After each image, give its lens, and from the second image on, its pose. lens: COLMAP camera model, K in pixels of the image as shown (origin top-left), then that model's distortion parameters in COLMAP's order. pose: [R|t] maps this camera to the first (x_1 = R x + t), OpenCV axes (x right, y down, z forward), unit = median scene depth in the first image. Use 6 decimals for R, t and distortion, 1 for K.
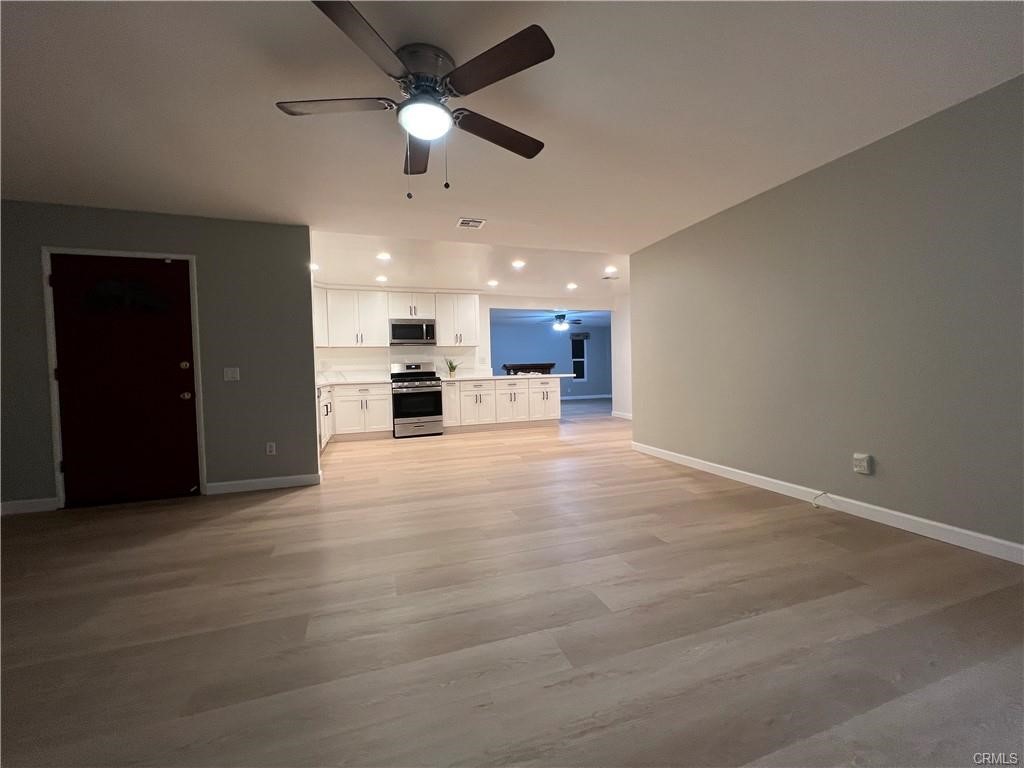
lens RADIAL K [[410.2, 0, 509.3], [0, 410.2, 381.6], [0, 0, 1]] dist [-0.000666, -0.000261]
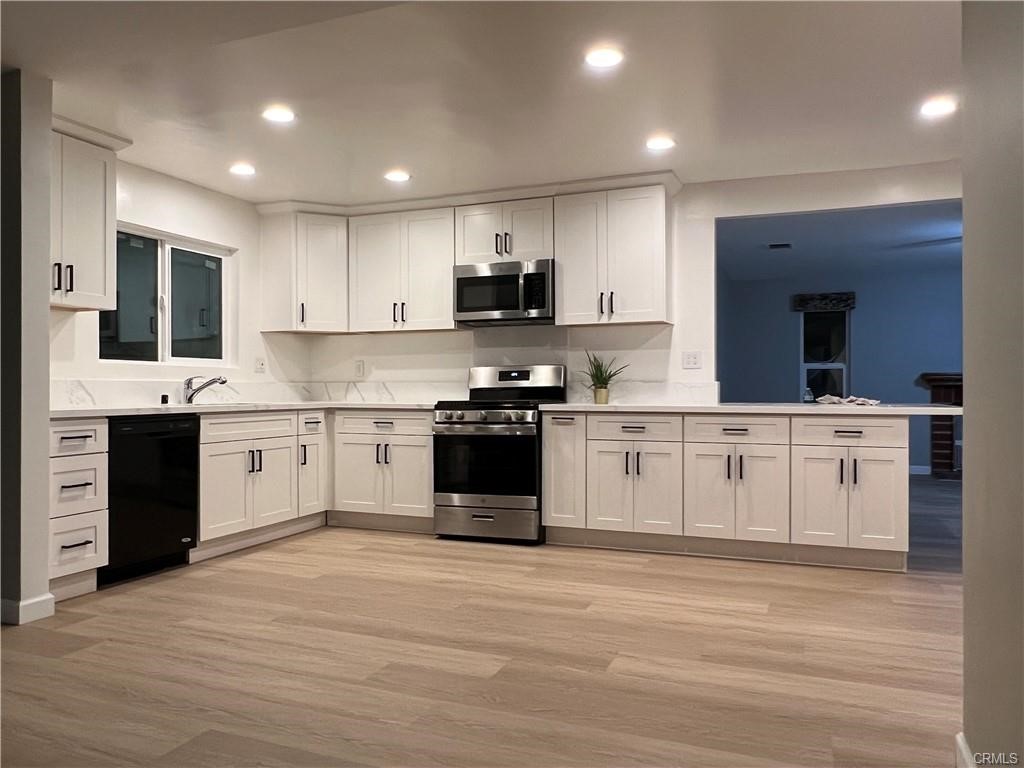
lens RADIAL K [[757.5, 0, 497.2], [0, 757.5, 388.7], [0, 0, 1]] dist [0.000493, 0.001367]
pose [[0.755647, 0.026629, -0.654437, 0.296946], [-0.038200, 0.999264, -0.003447, -0.019726], [0.653864, 0.027604, 0.756108, 0.423163]]
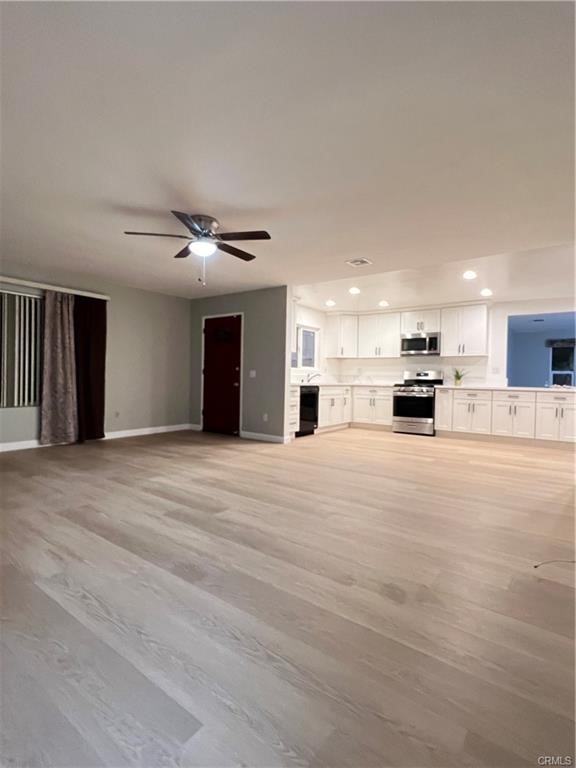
lens RADIAL K [[377.3, 0, 285.6], [0, 377.3, 386.1], [0, 0, 1]] dist [0.001316, -0.000297]
pose [[0.571729, 0.055133, -0.818588, 0.452964], [-0.058136, 0.997954, 0.026609, -0.010562], [0.818380, 0.032376, 0.573764, 0.085639]]
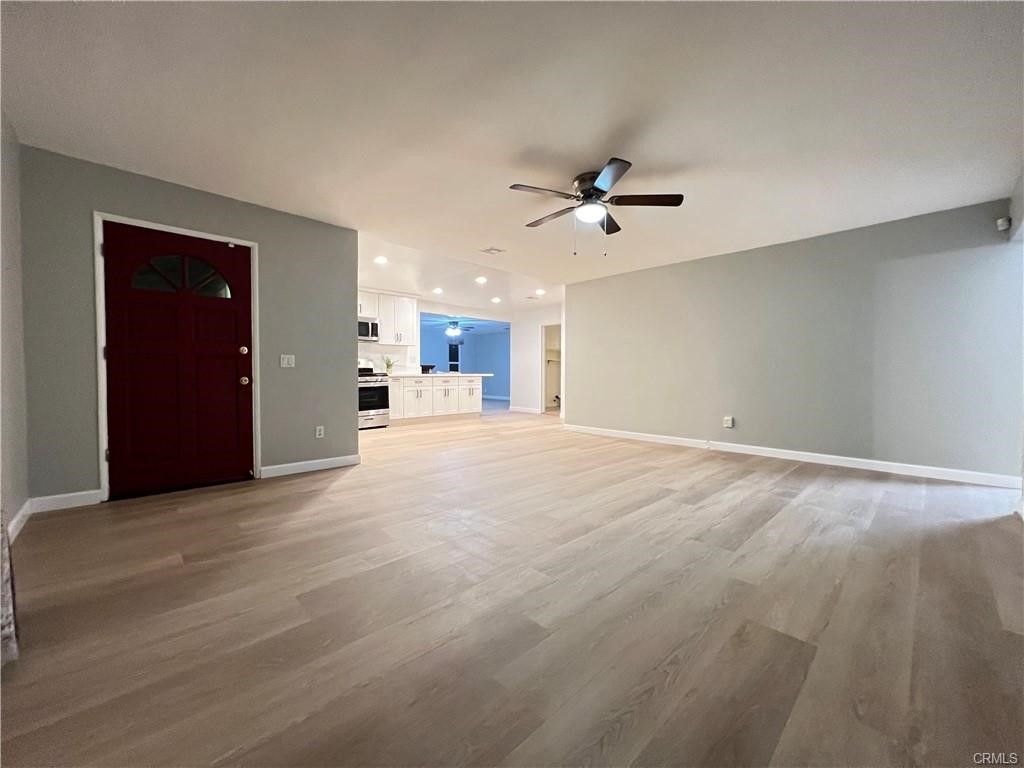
lens RADIAL K [[410.2, 0, 510.8], [0, 410.2, 383.4], [0, 0, 1]] dist [-0.000666, -0.000261]
pose [[0.902634, 0.016378, 0.430097, -0.347610], [-0.012944, 0.999857, -0.010910, 0.024255], [-0.430214, 0.004280, 0.902717, -0.106045]]
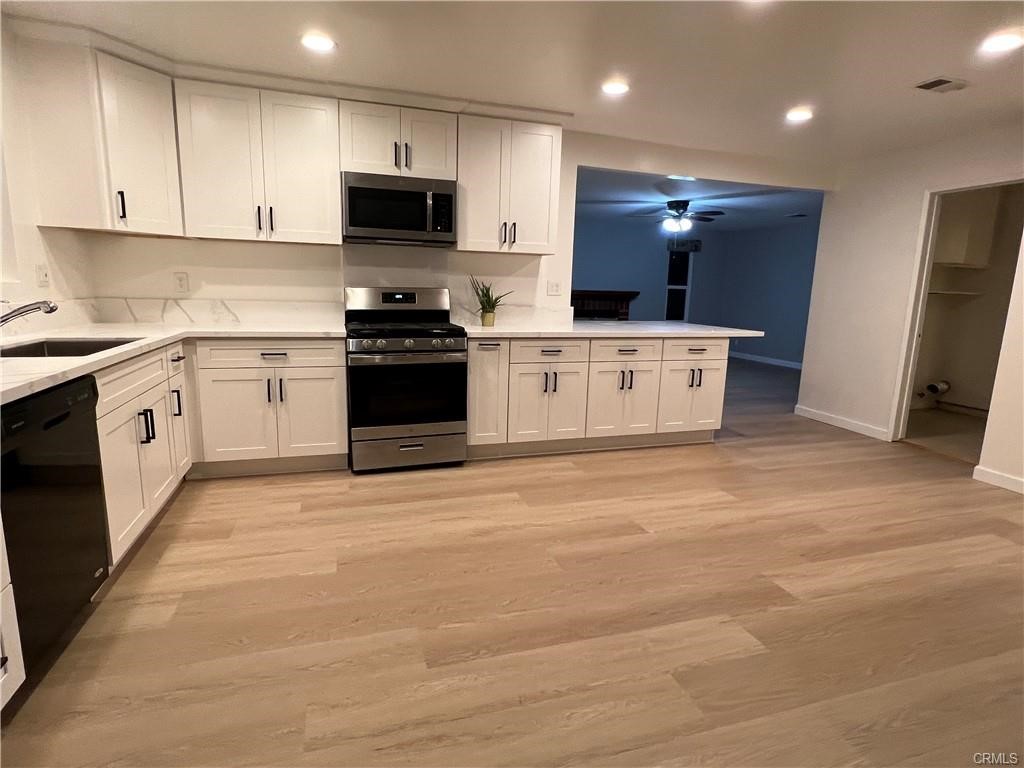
lens RADIAL K [[543.6, 0, 510.2], [0, 543.6, 383.3], [0, 0, 1]] dist [0.002510, -0.001419]
pose [[0.998517, 0.054427, -0.001201, -0.123583], [-0.053674, 0.987919, 0.145380, -0.038892], [0.009099, -0.145100, 0.989375, 0.470918]]
